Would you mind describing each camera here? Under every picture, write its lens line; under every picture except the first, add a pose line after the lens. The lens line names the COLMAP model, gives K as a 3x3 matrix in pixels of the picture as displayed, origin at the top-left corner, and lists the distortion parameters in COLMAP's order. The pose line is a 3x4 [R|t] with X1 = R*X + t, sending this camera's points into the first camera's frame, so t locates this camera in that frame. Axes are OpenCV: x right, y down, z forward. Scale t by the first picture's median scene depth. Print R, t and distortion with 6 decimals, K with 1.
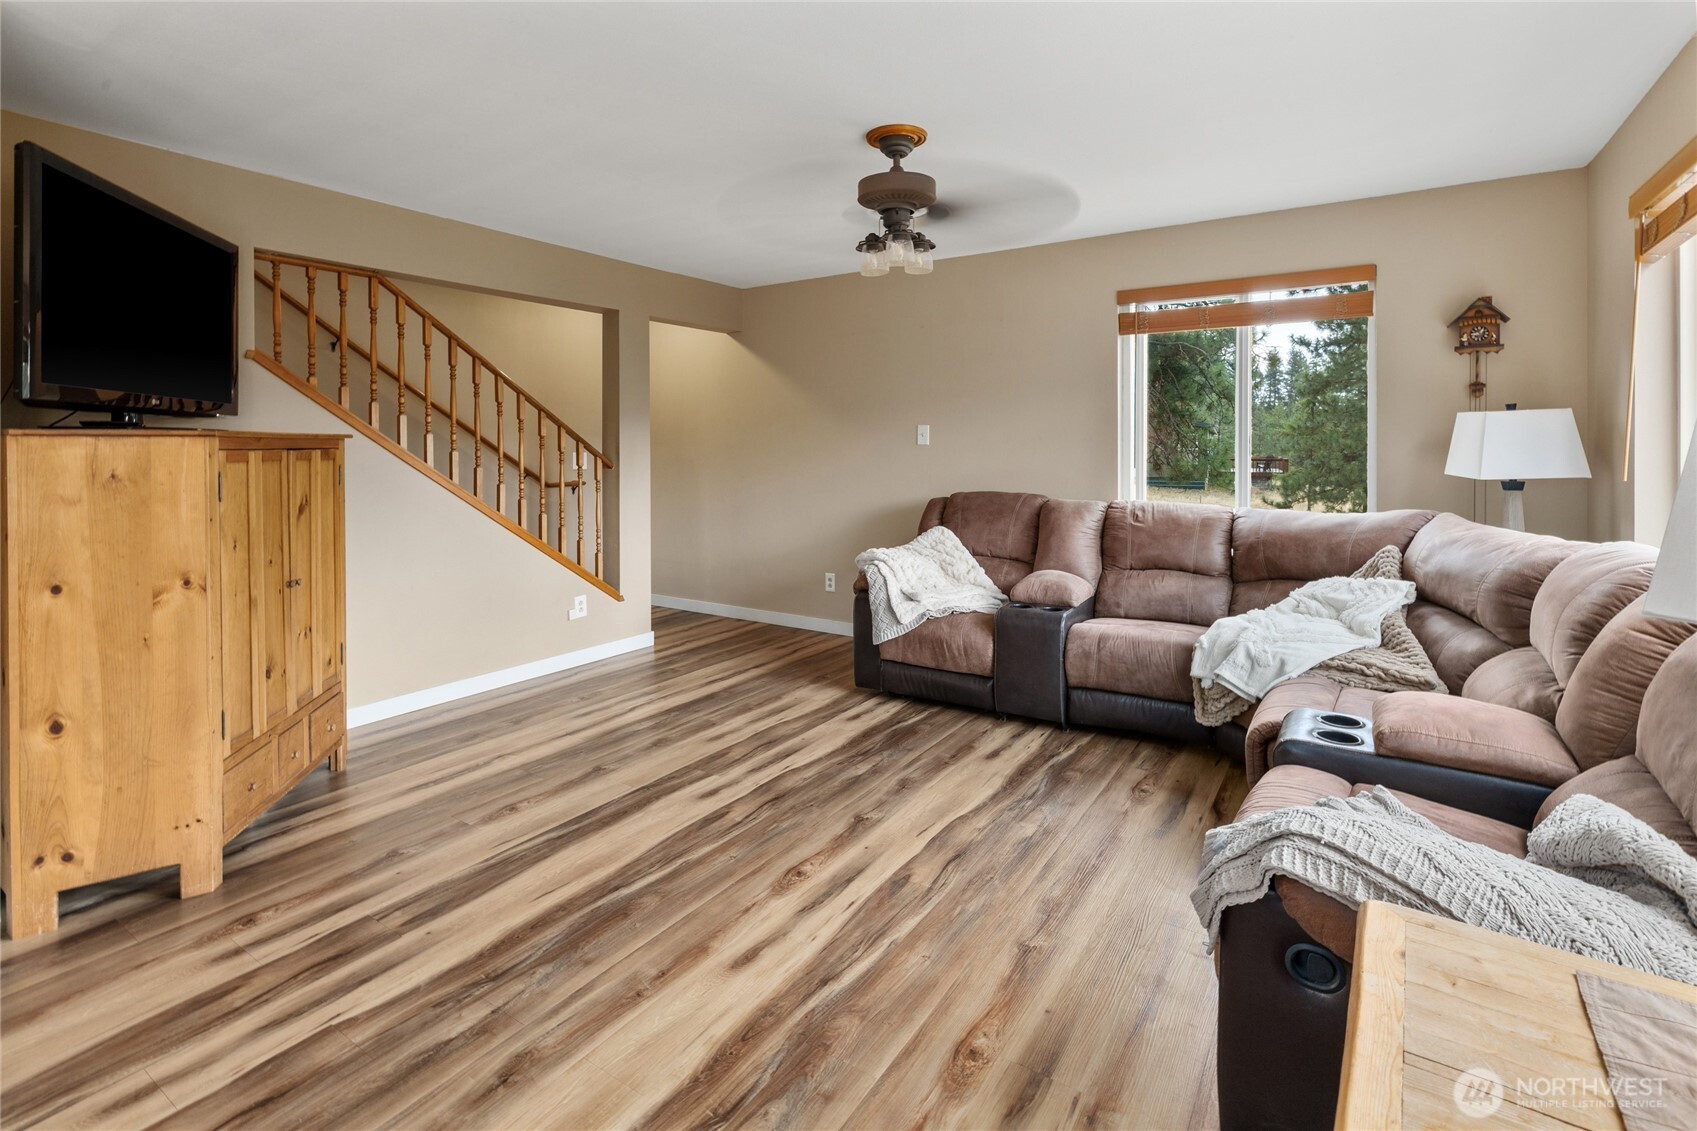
lens RADIAL K [[800.5, 0, 855.0], [0, 800.5, 454.5], [0, 0, 1]] dist [-0.005066, 0.000572]
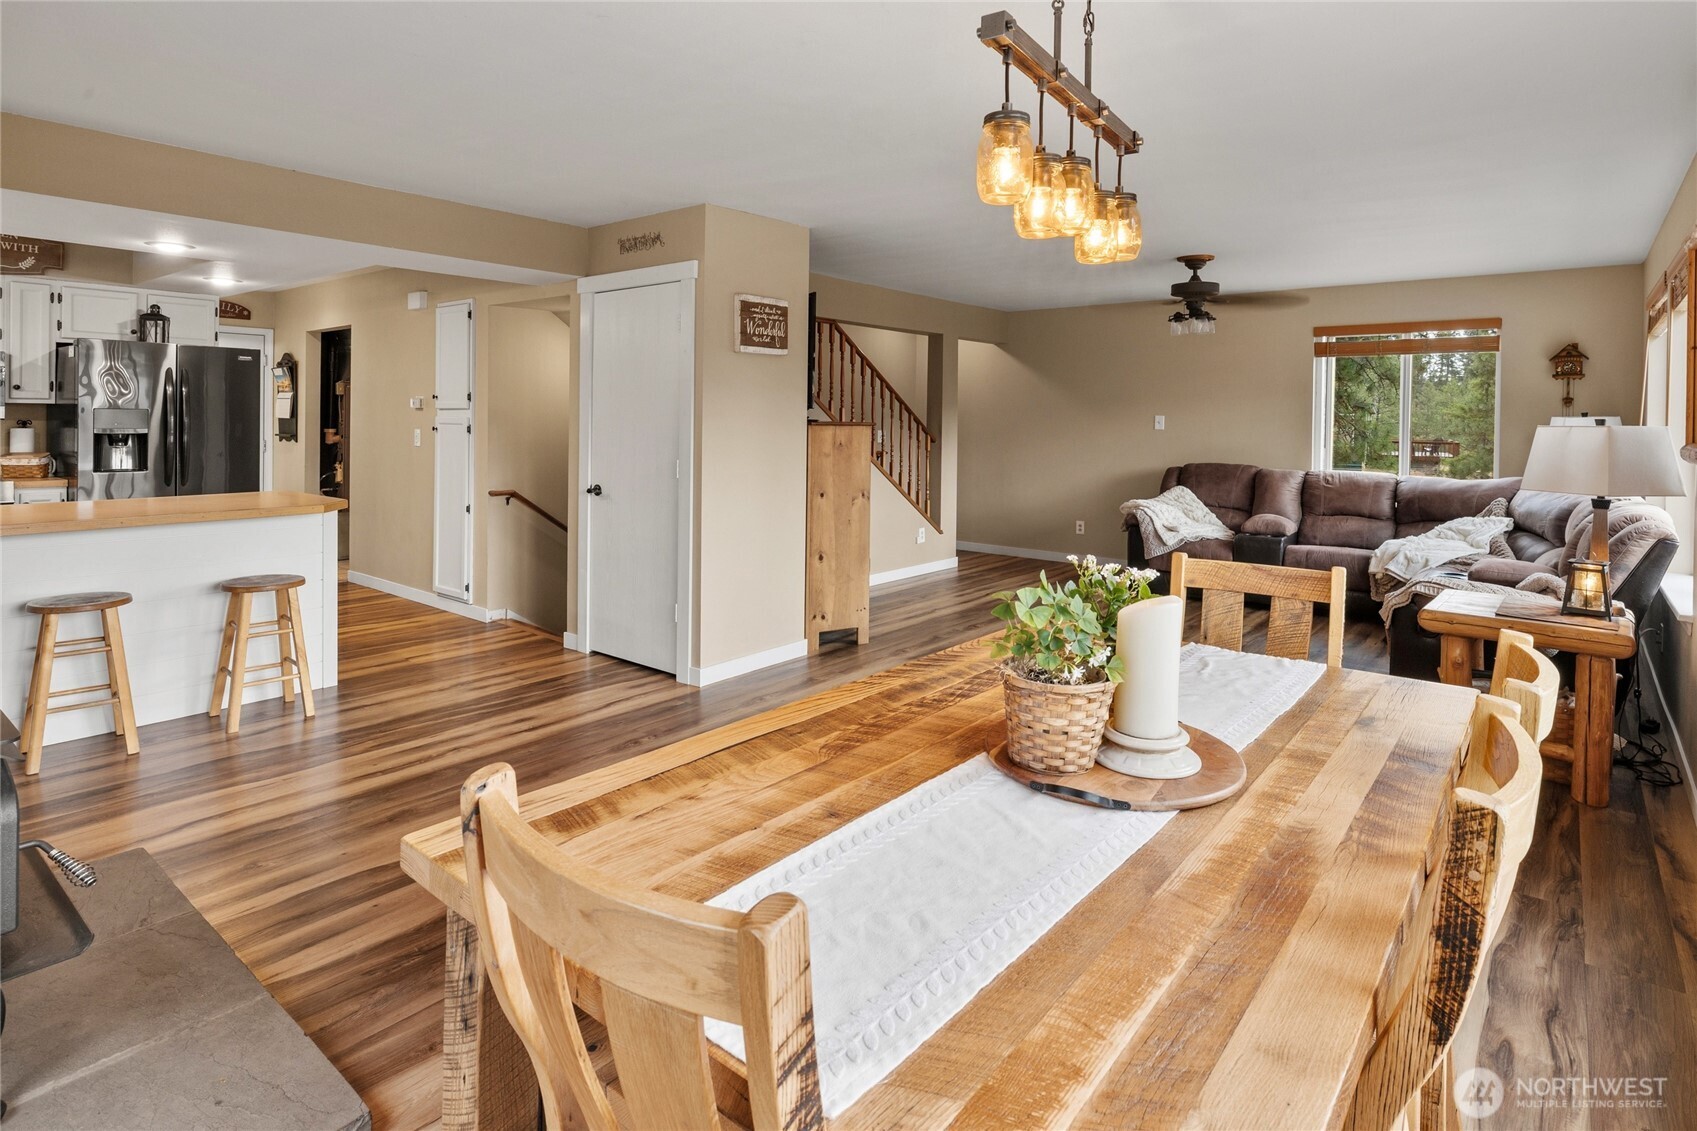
lens RADIAL K [[891.6, 0, 817.5], [0, 891.6, 429.1], [0, 0, 1]] dist [0.004460, 0.000831]
pose [[0.991253, 0.014637, -0.131162, -0.399816], [-0.014461, 0.999893, 0.002293, -0.009899], [0.131181, -0.000376, 0.991358, -0.832125]]
